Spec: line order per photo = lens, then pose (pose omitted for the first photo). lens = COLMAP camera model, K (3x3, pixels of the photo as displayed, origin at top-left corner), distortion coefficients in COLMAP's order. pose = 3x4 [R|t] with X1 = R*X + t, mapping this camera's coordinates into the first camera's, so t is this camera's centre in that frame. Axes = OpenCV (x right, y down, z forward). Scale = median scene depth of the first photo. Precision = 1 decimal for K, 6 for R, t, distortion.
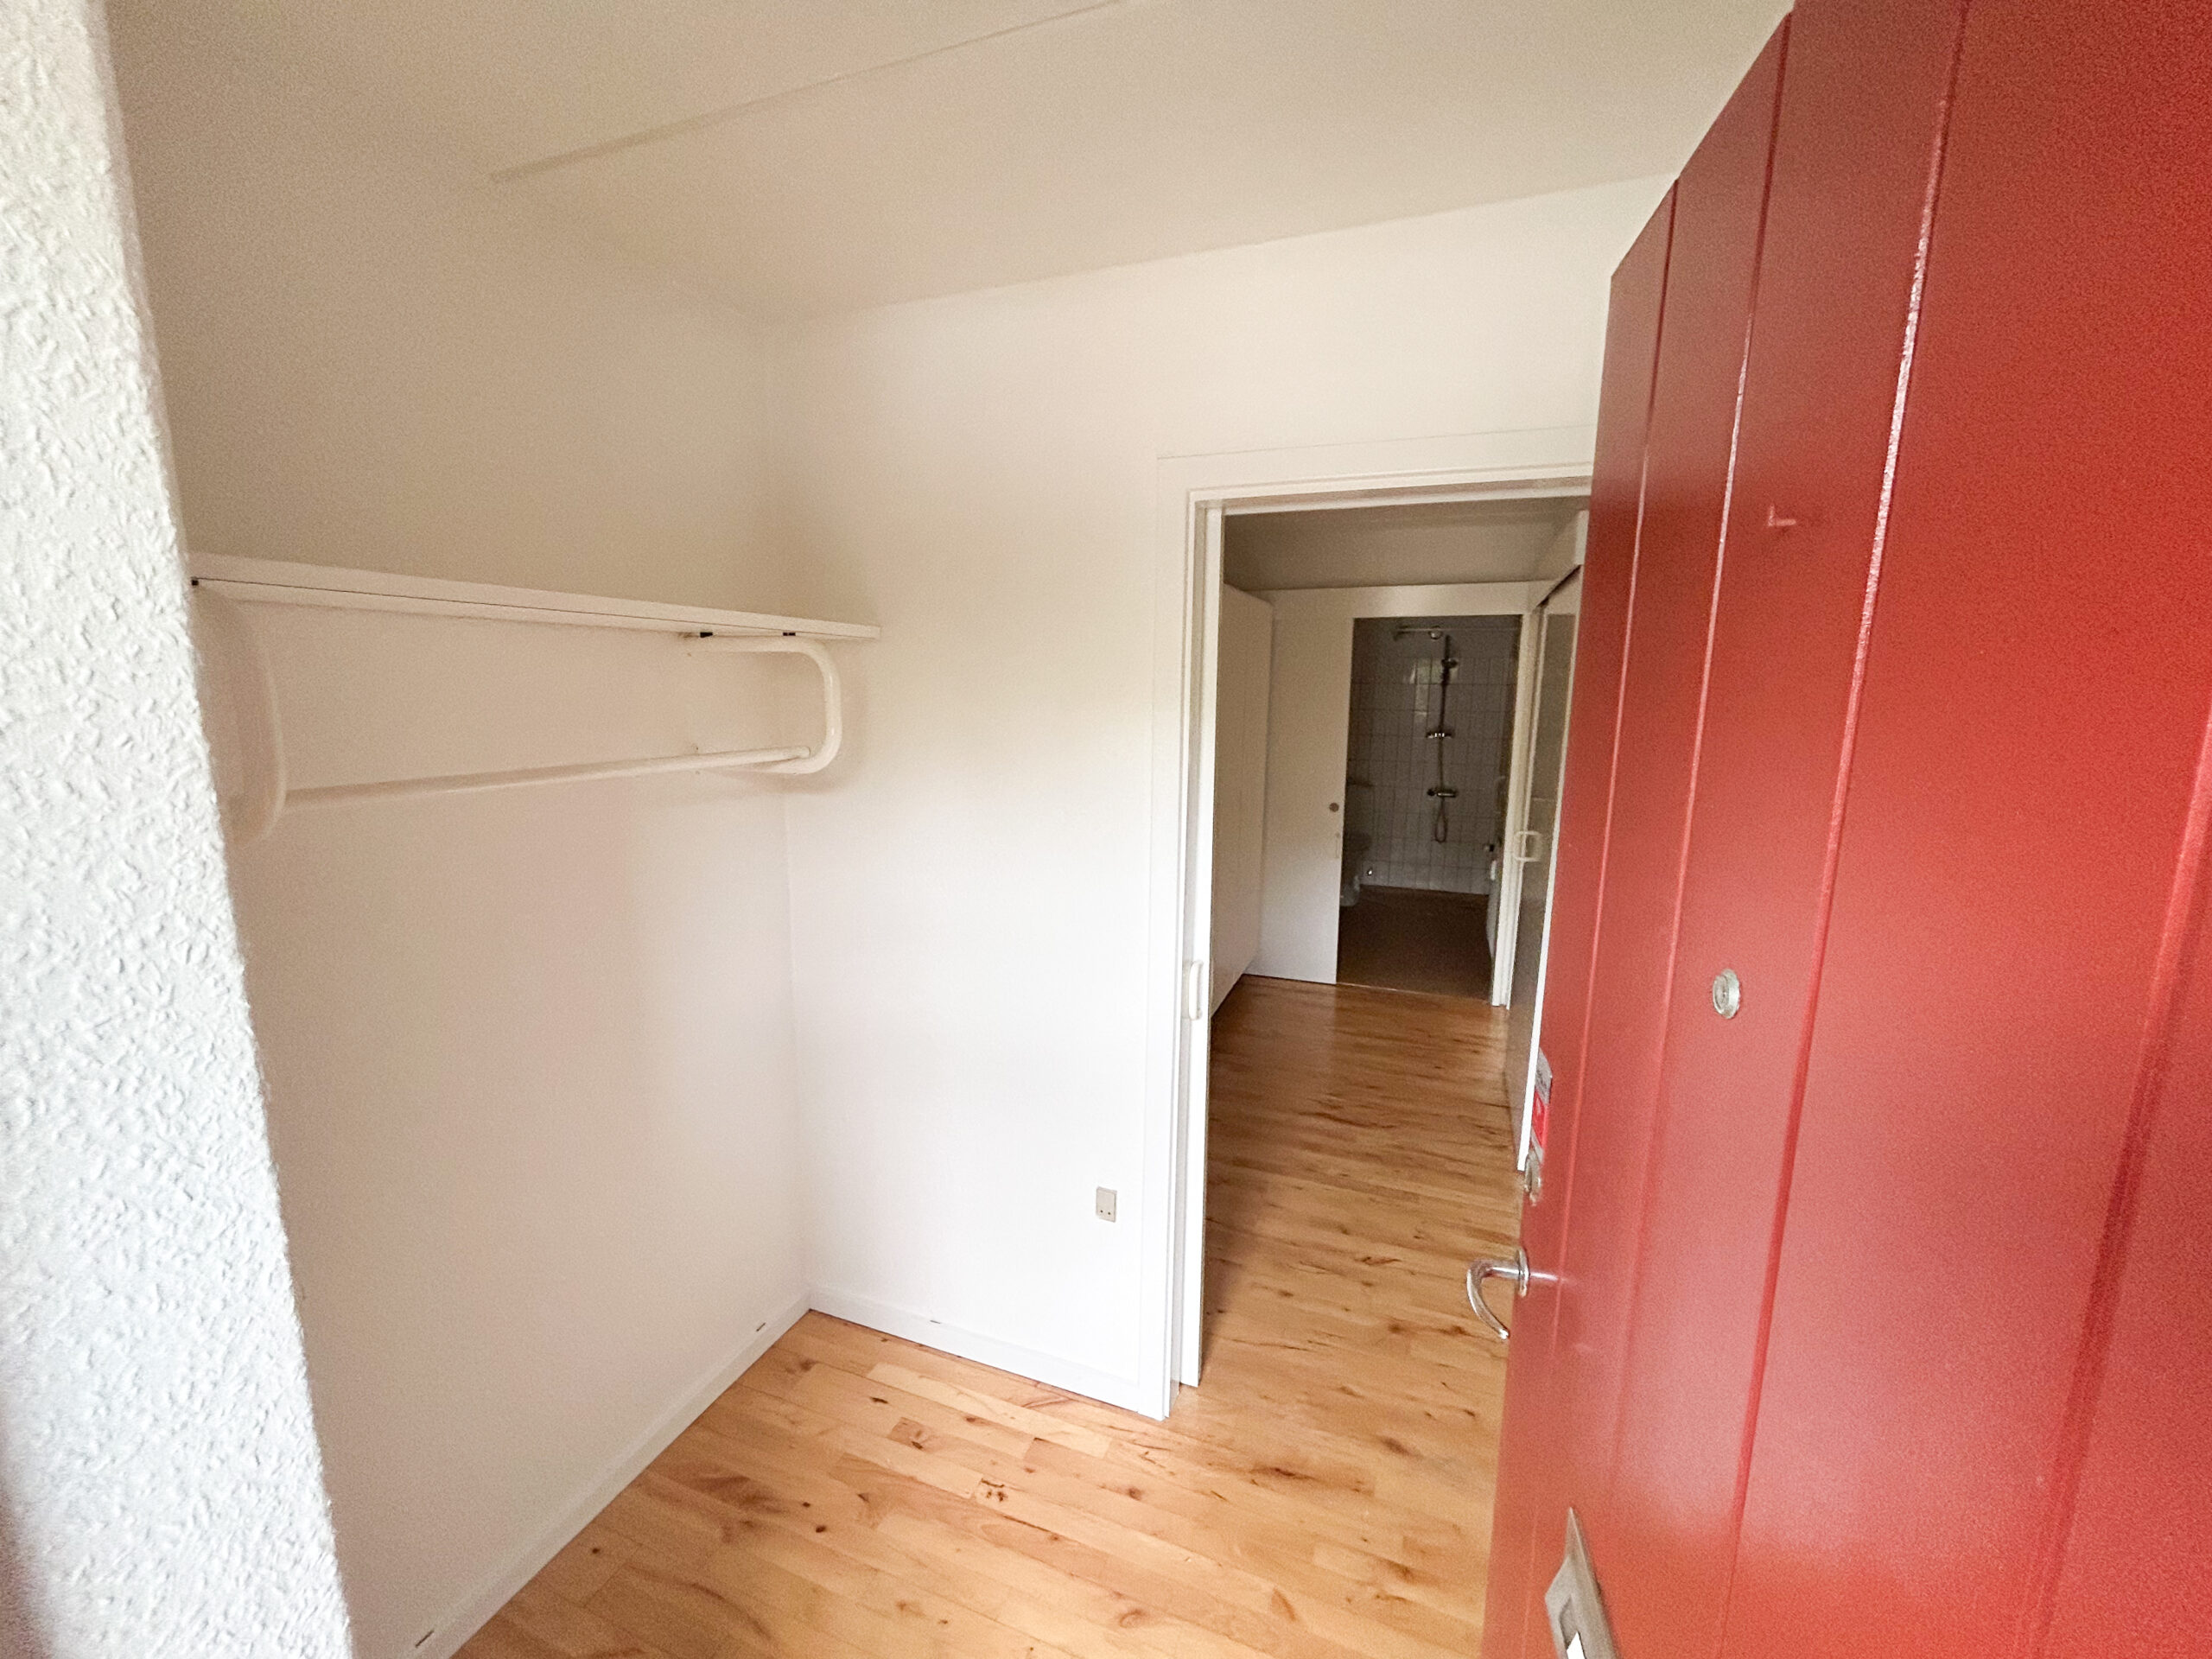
lens RADIAL K [[885.3, 0, 1102.8], [0, 885.3, 831.4], [0, 0, 1]] dist [0.000730, 0.000798]
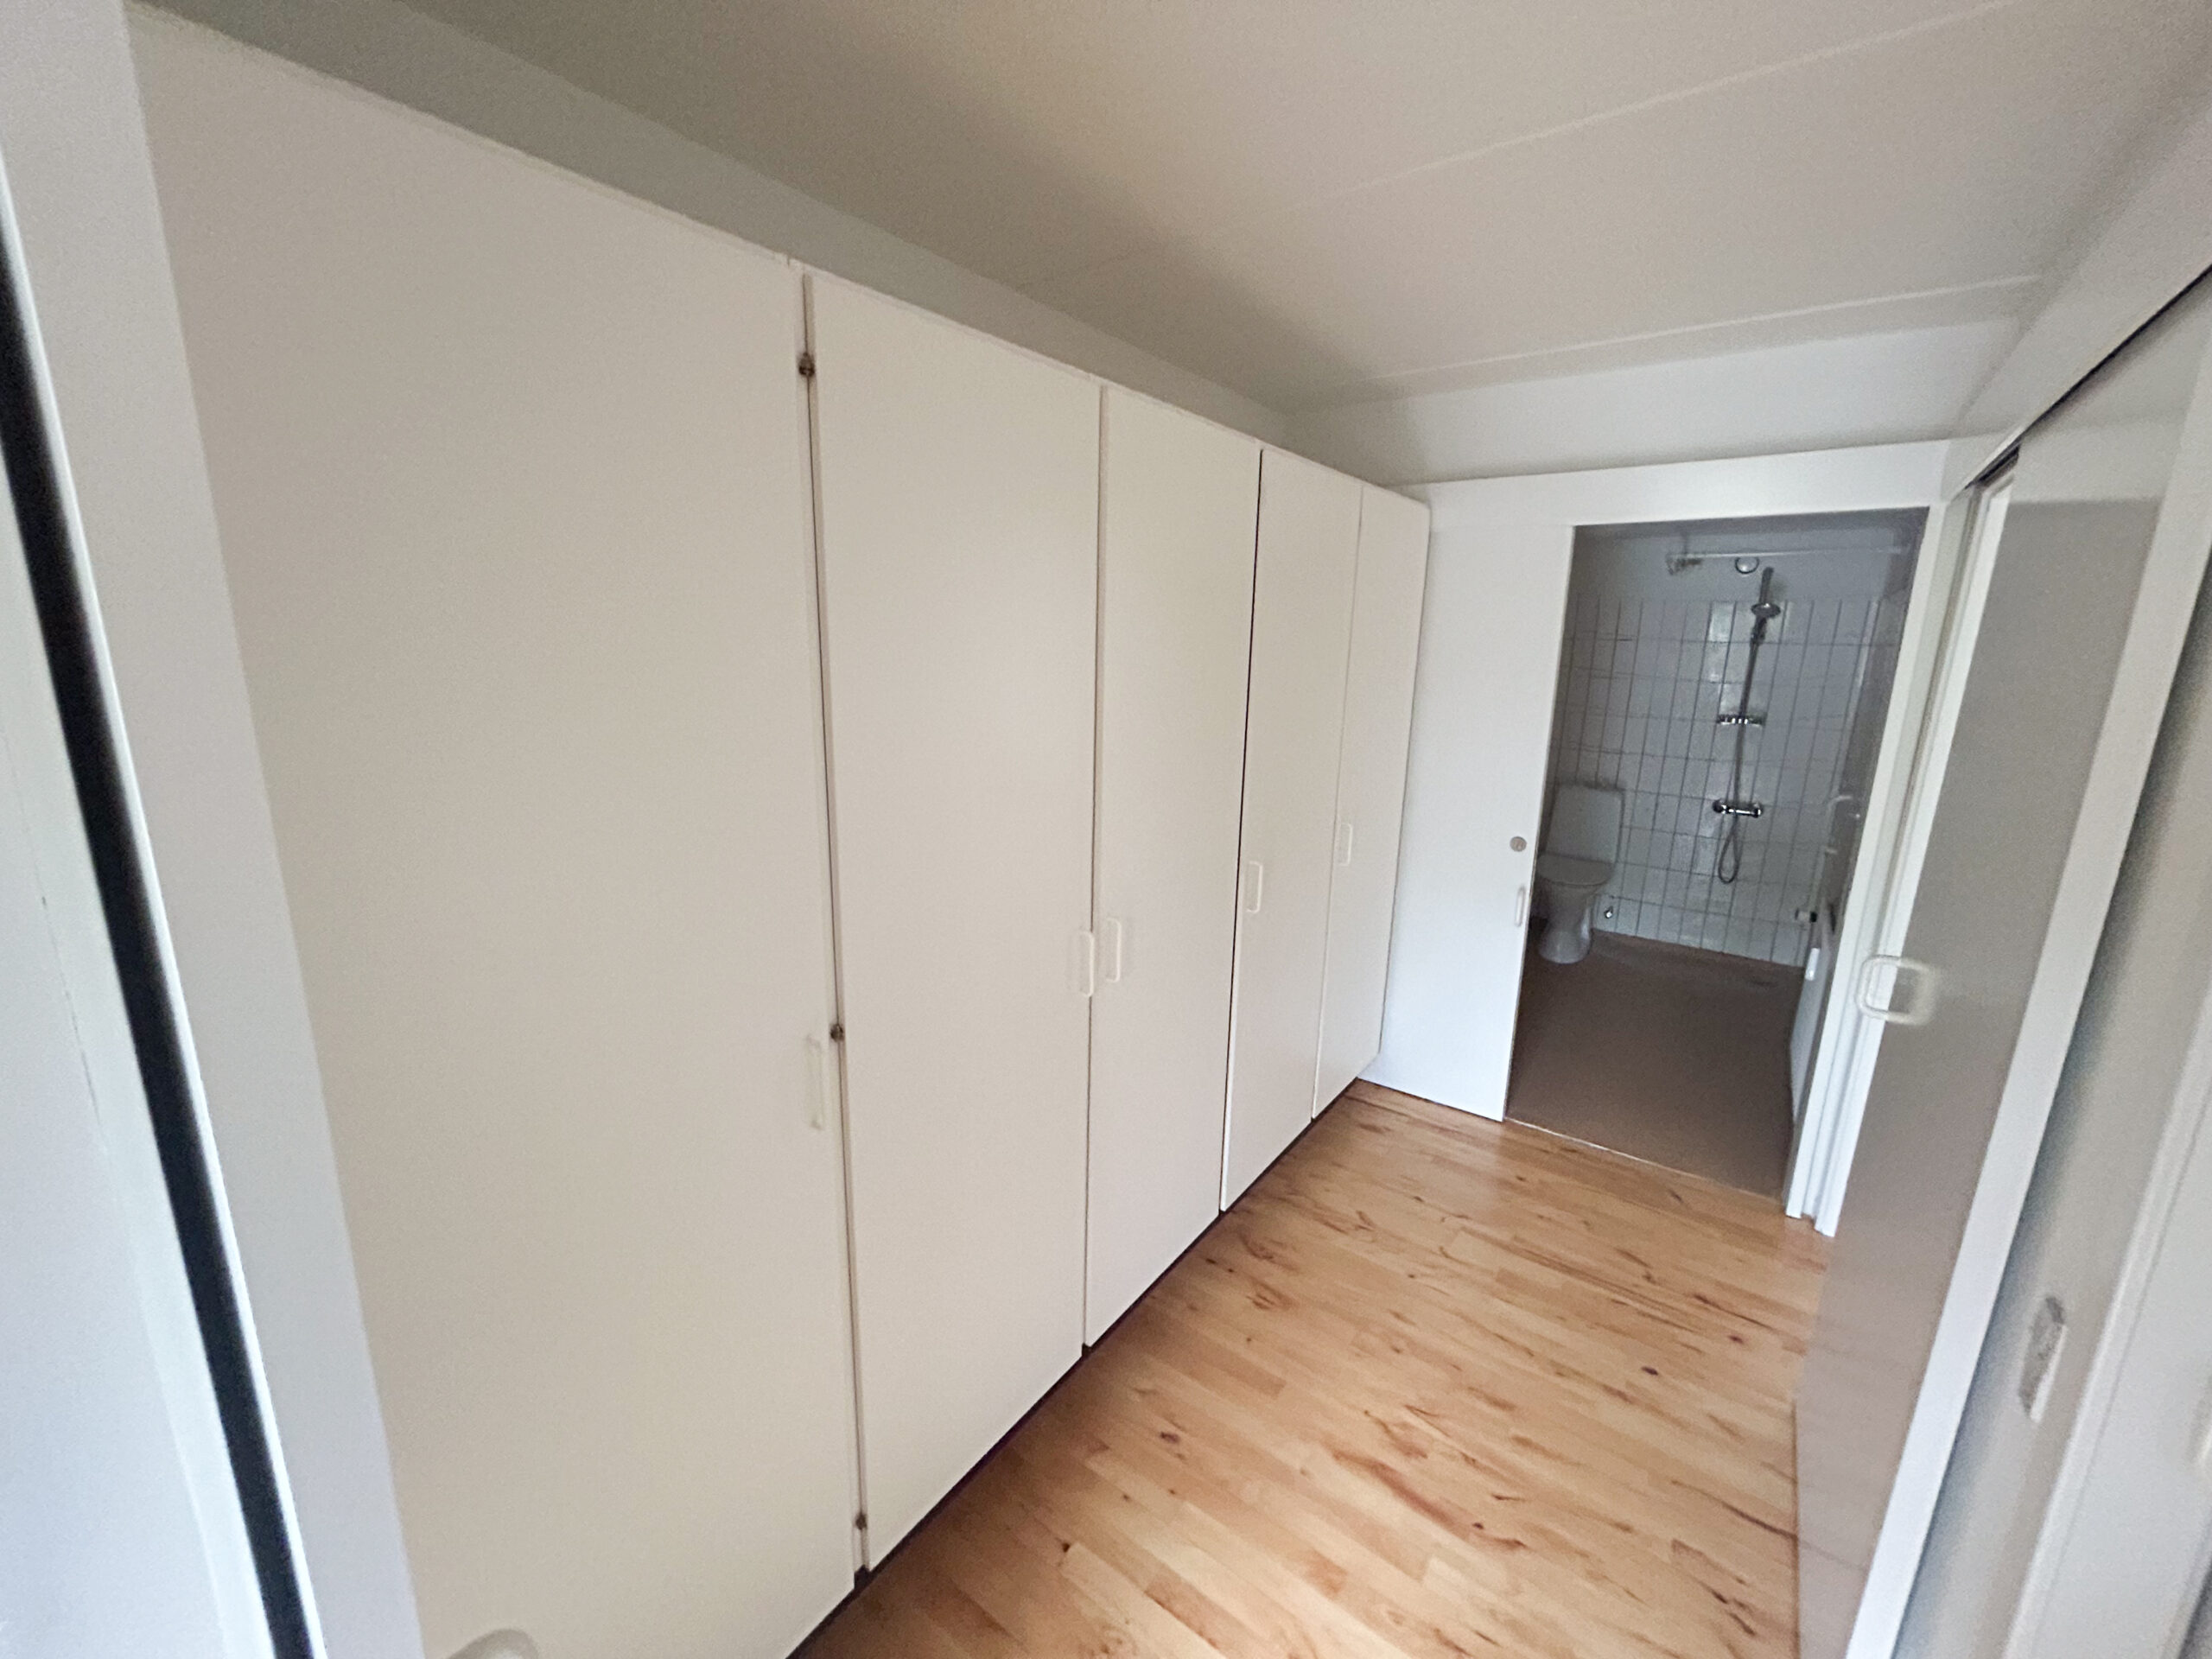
lens RADIAL K [[885.3, 0, 1106.9], [0, 885.3, 824.7], [0, 0, 1]] dist [0.000730, 0.000798]
pose [[0.962724, 0.068520, -0.261663, 0.110124], [-0.056042, 0.996920, 0.054864, -0.043871], [0.264617, -0.038155, 0.963599, 0.250914]]
